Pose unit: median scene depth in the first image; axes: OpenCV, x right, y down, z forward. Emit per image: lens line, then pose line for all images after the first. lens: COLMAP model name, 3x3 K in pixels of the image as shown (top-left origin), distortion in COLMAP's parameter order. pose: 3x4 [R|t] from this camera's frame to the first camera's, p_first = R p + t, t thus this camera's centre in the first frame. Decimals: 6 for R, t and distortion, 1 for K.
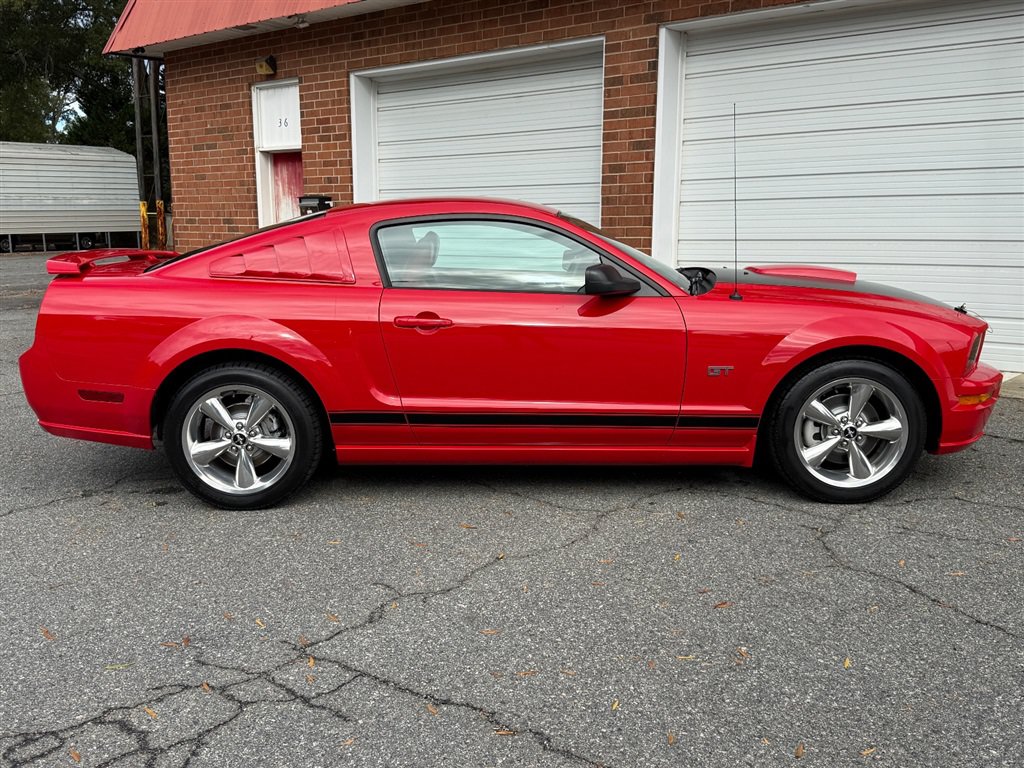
lens RADIAL K [[985.4, 0, 510.7], [0, 985.4, 390.1], [0, 0, 1]] dist [0.212442, -0.505513]
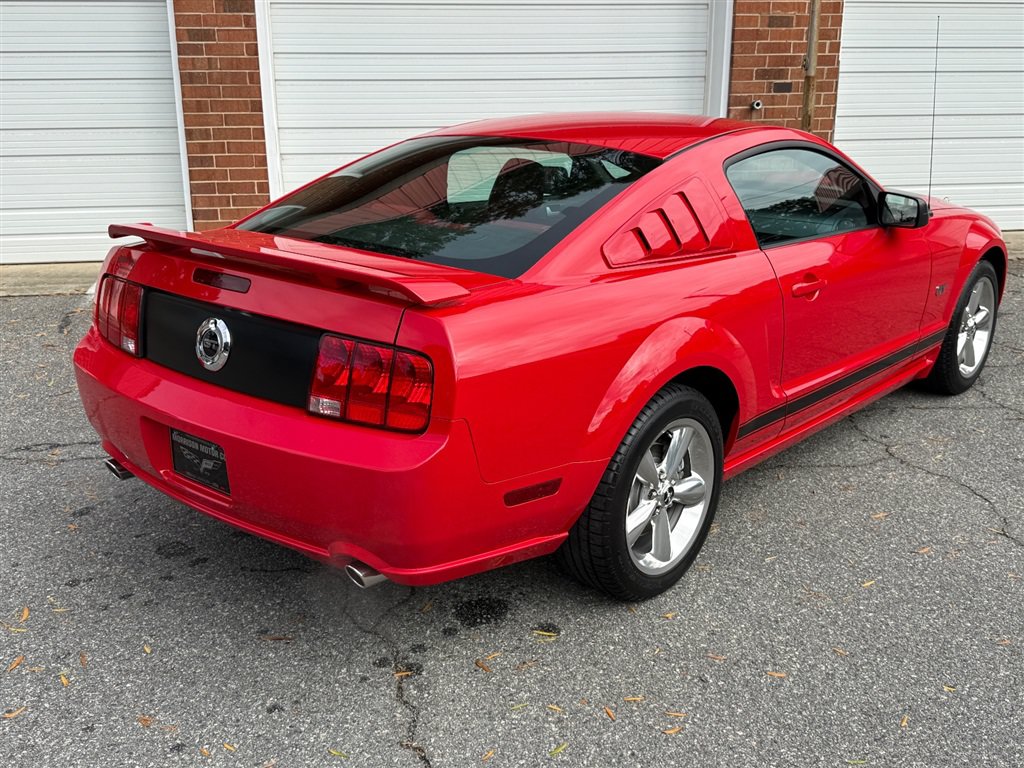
lens RADIAL K [[1068.6, 0, 510.6], [0, 1068.6, 378.2], [0, 0, 1]] dist [0.161193, -0.354716]
pose [[0.651751, -0.212511, 0.728052, -0.412866], [0.128565, 0.977006, 0.170087, -0.080987], [-0.747457, -0.017253, 0.664087, 0.281214]]
